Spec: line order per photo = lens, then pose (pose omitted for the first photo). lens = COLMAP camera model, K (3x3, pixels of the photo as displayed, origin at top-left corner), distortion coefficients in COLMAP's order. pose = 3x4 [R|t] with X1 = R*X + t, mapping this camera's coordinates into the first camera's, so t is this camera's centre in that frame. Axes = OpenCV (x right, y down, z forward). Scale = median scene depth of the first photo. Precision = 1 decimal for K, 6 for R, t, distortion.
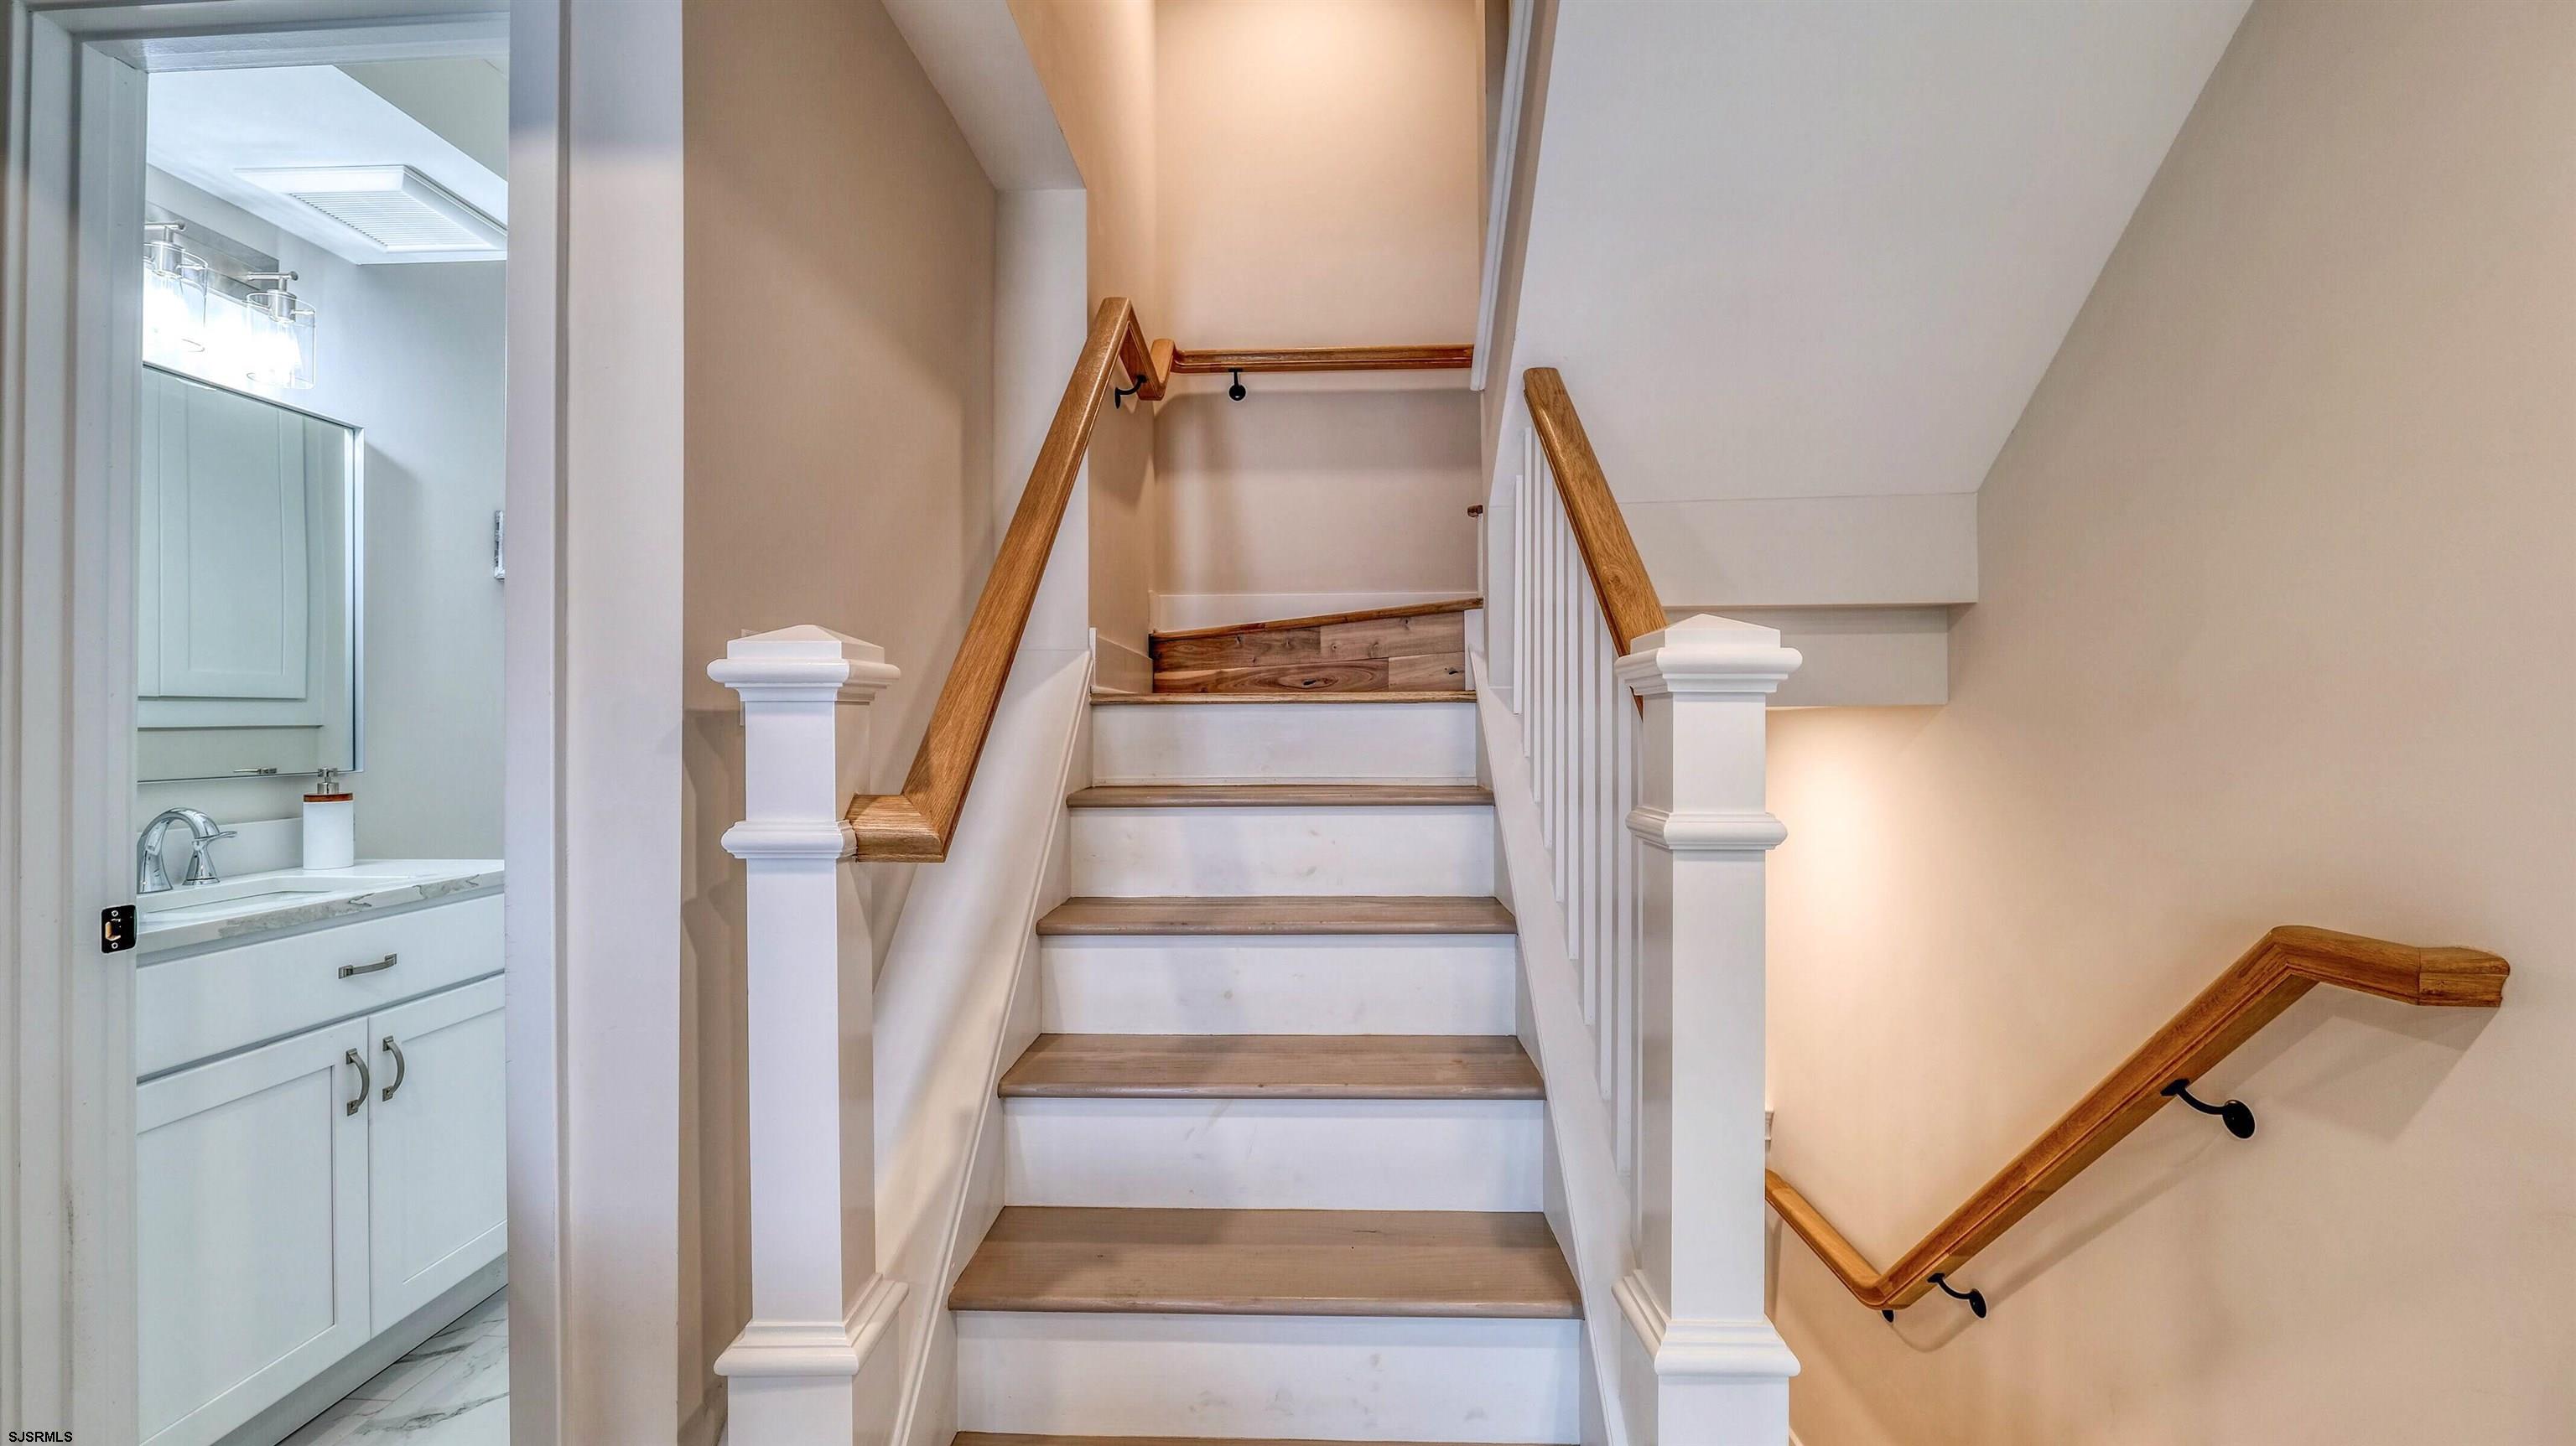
lens RADIAL K [[1050.6, 0, 1260.8], [0, 1050.6, 724.2], [0, 0, 1]] dist [-0.012242, 0.001294]
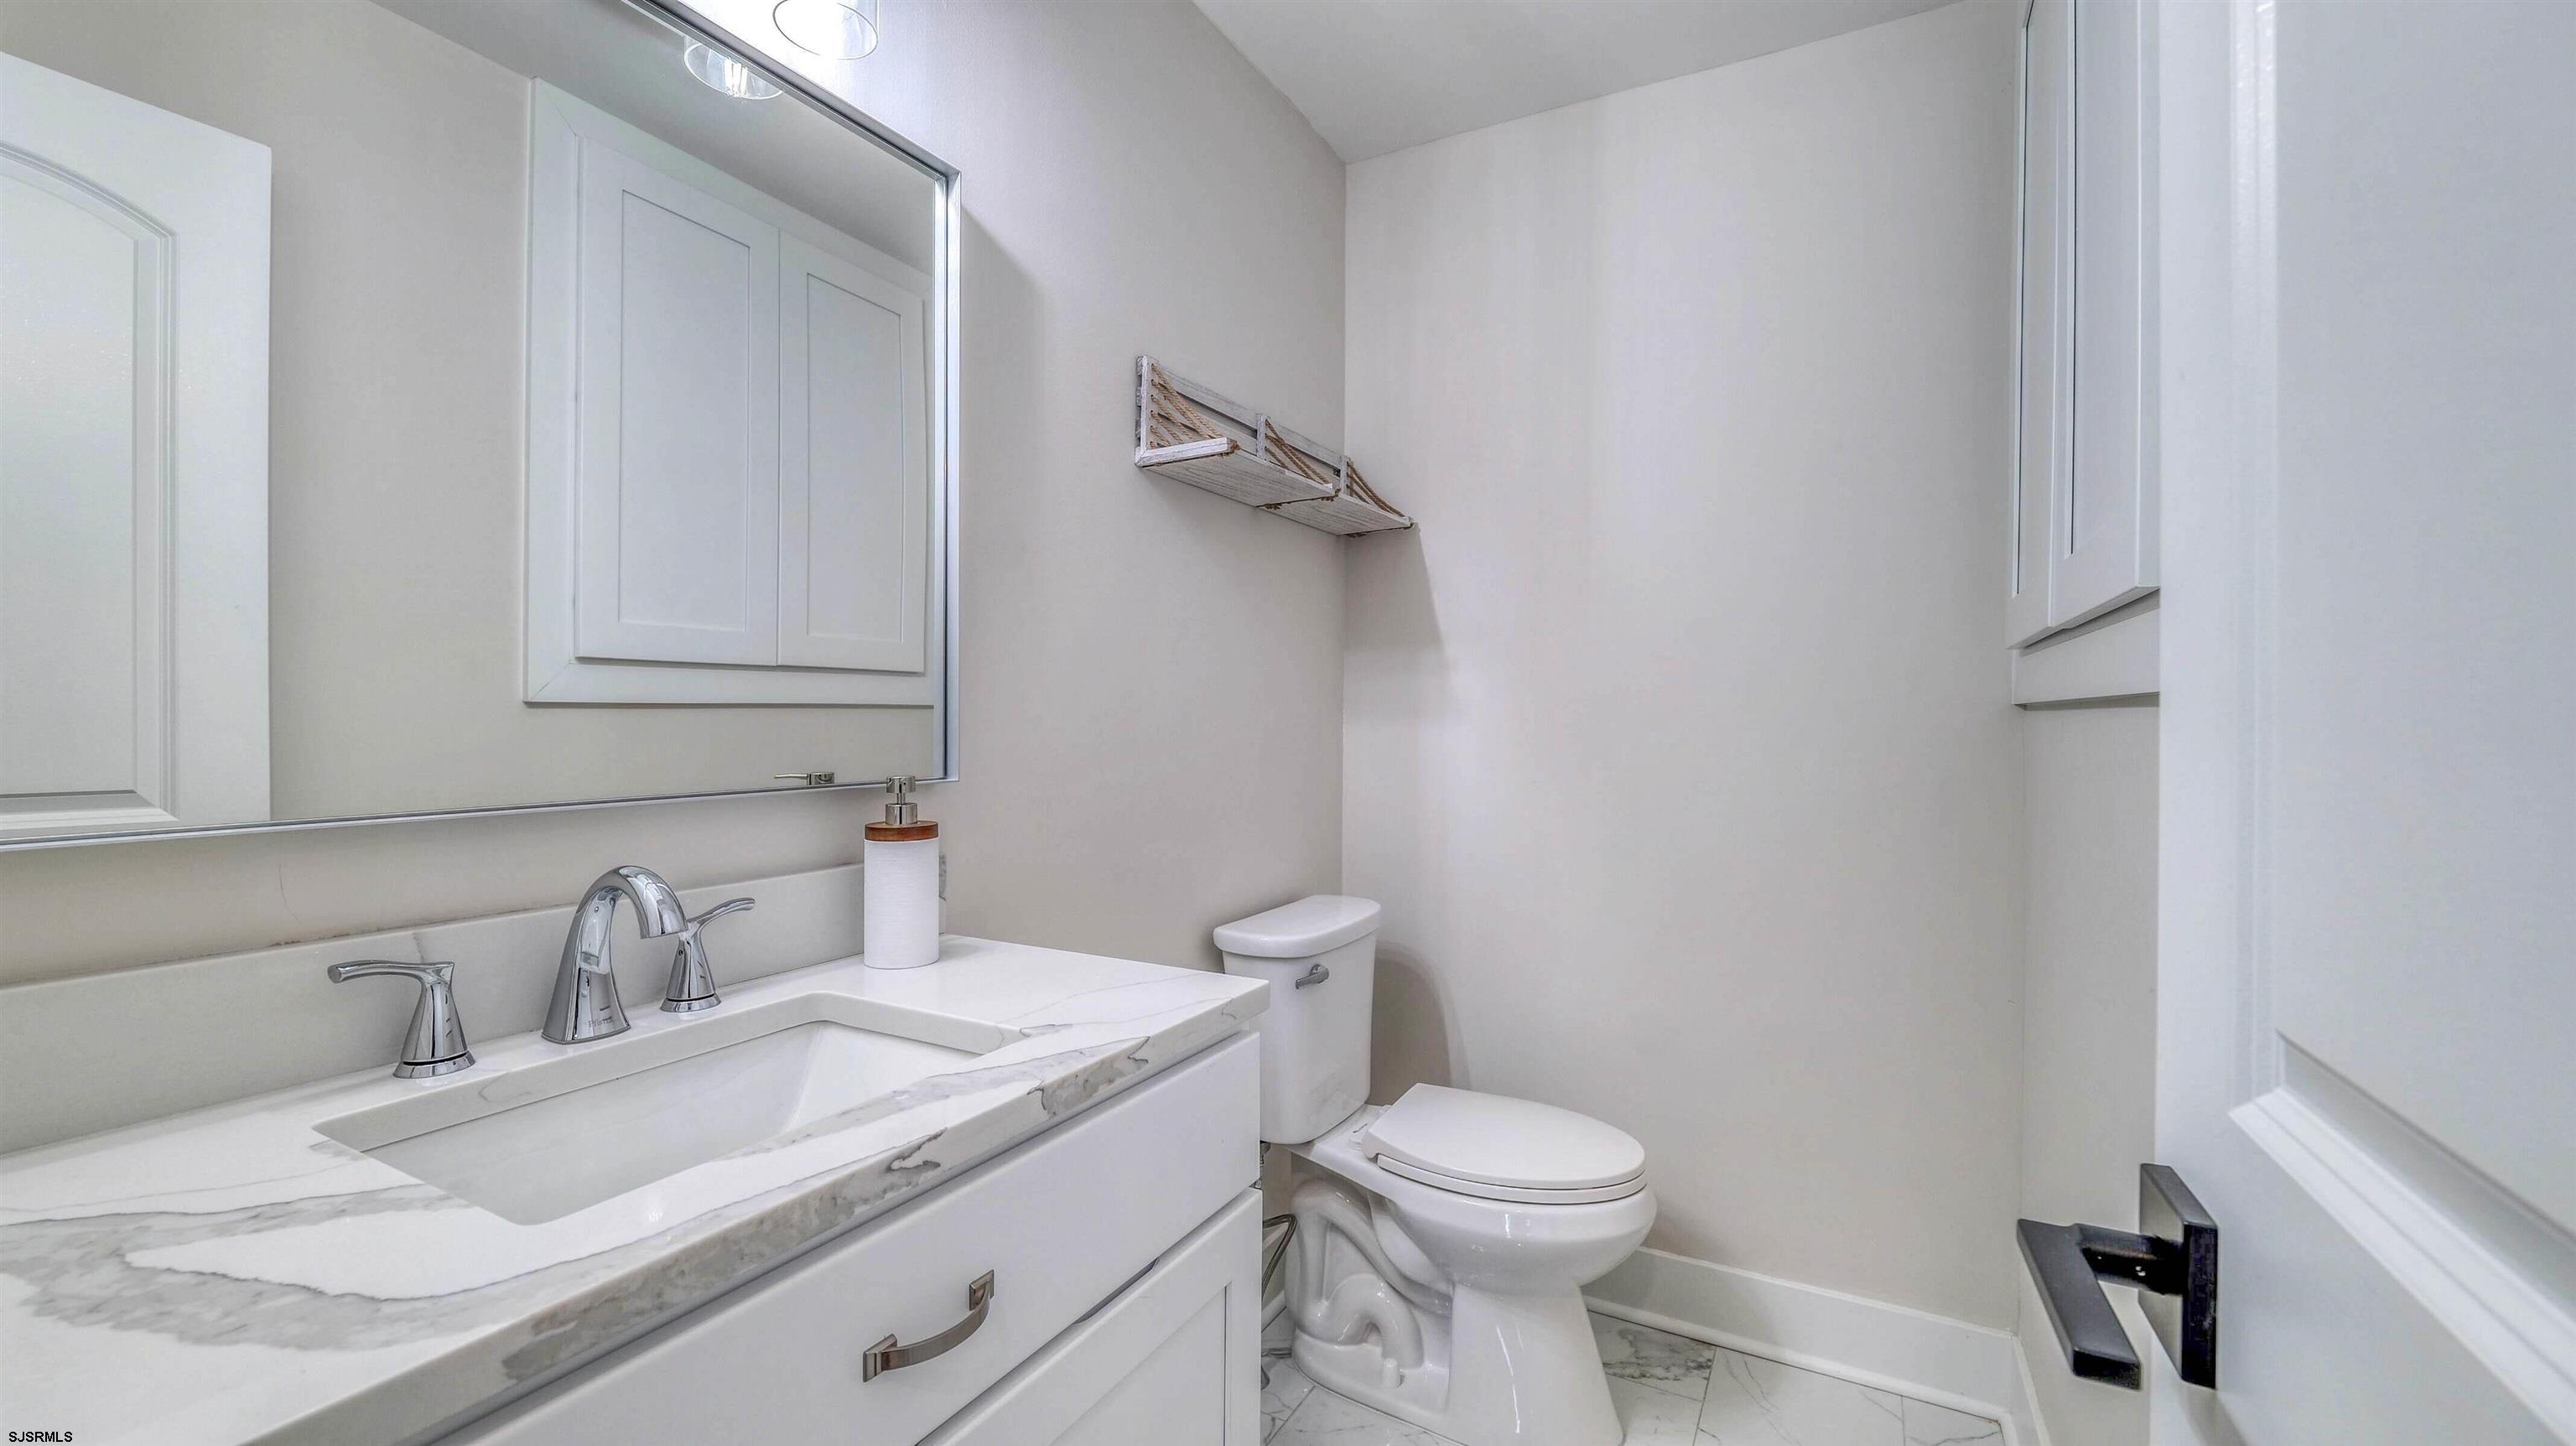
lens RADIAL K [[1050.6, 0, 1282.4], [0, 1050.6, 717.4], [0, 0, 1]] dist [-0.012242, 0.001294]
pose [[0.903997, 0.010417, -0.427412, -0.486796], [-0.007911, 0.999940, 0.007637, 0.005603], [0.427465, -0.003522, 0.904025, 0.595317]]
